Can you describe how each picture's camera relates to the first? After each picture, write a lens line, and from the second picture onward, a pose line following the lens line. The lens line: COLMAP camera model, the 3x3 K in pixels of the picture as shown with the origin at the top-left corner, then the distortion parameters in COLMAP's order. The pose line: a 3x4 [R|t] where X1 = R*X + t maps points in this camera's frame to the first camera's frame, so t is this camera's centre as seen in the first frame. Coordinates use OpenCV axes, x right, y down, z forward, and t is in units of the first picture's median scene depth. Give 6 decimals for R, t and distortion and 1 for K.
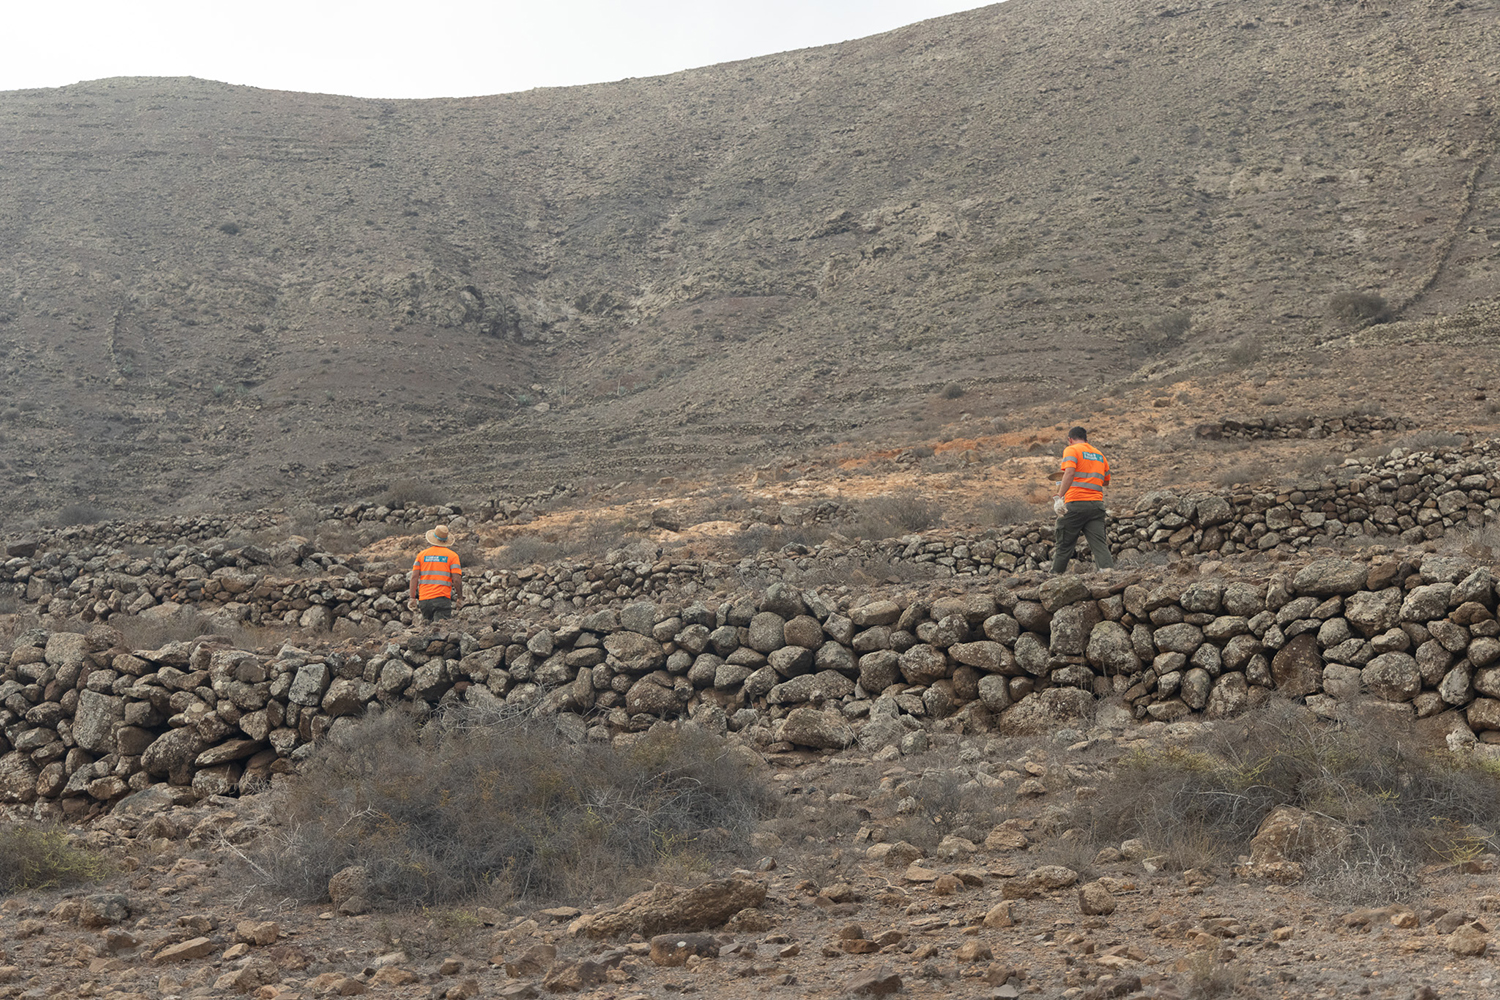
lens RADIAL K [[2410.5, 0, 750.0], [0, 2410.5, 500.0], [0, 0, 1]] dist [0.031059, 0.006501]
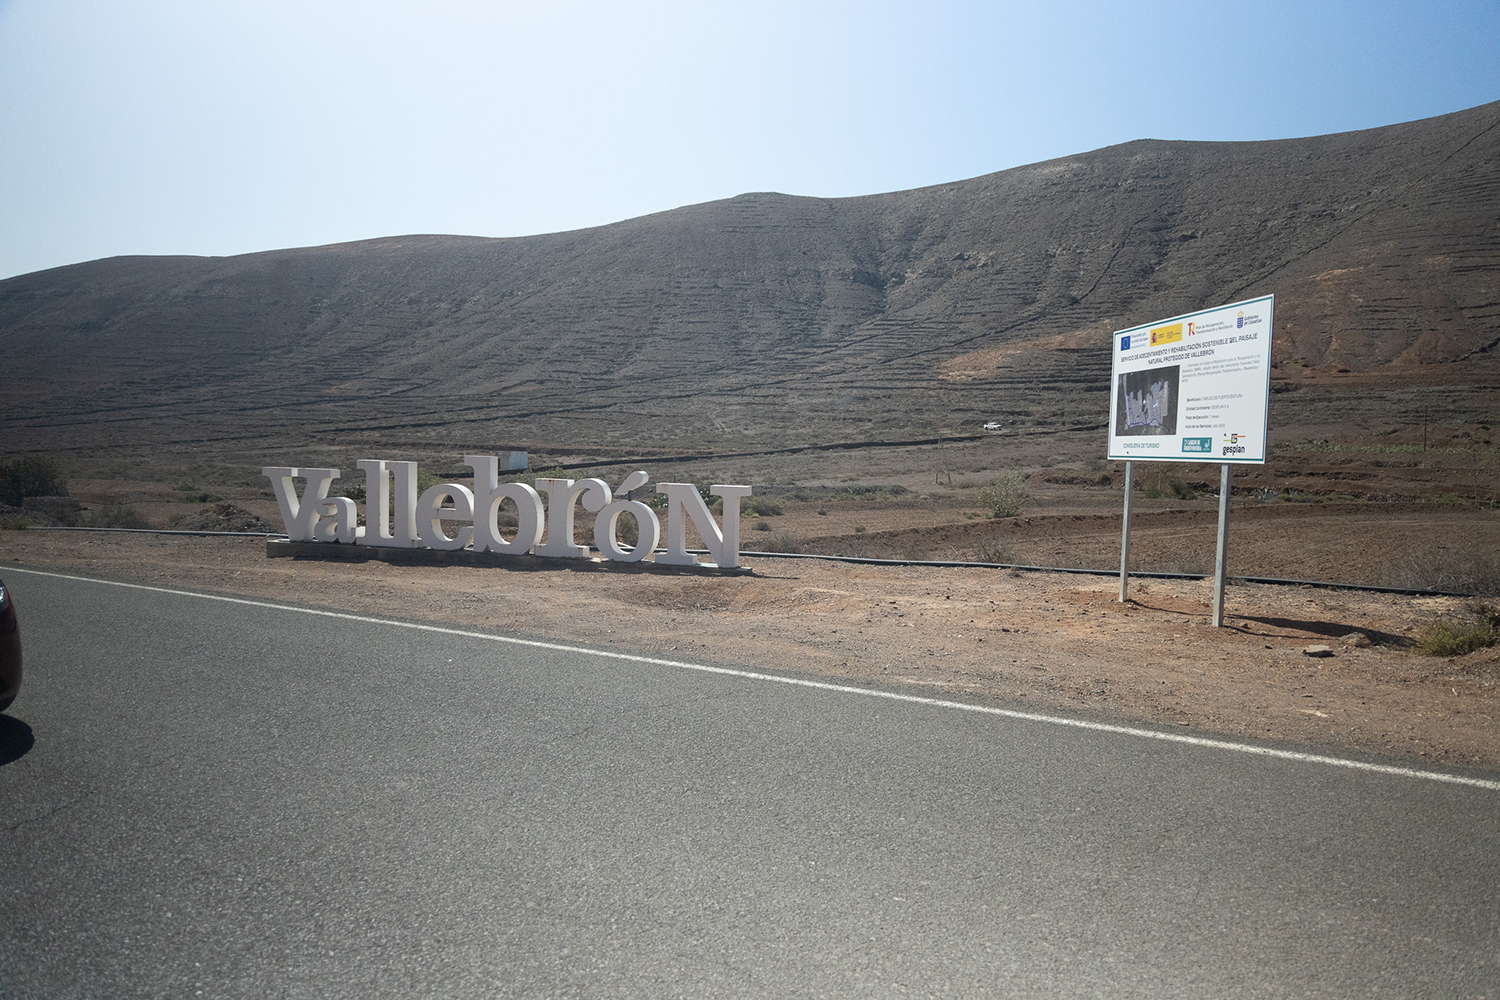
lens RADIAL K [[1016.5, 0, 761.1], [0, 1016.5, 502.4], [0, 0, 1]] dist [0.036812, 0.000951]
pose [[0.991274, 0.047094, -0.123121, -0.071472], [-0.018874, 0.975089, 0.221011, -0.098540], [0.130462, -0.216759, 0.967468, -0.912188]]
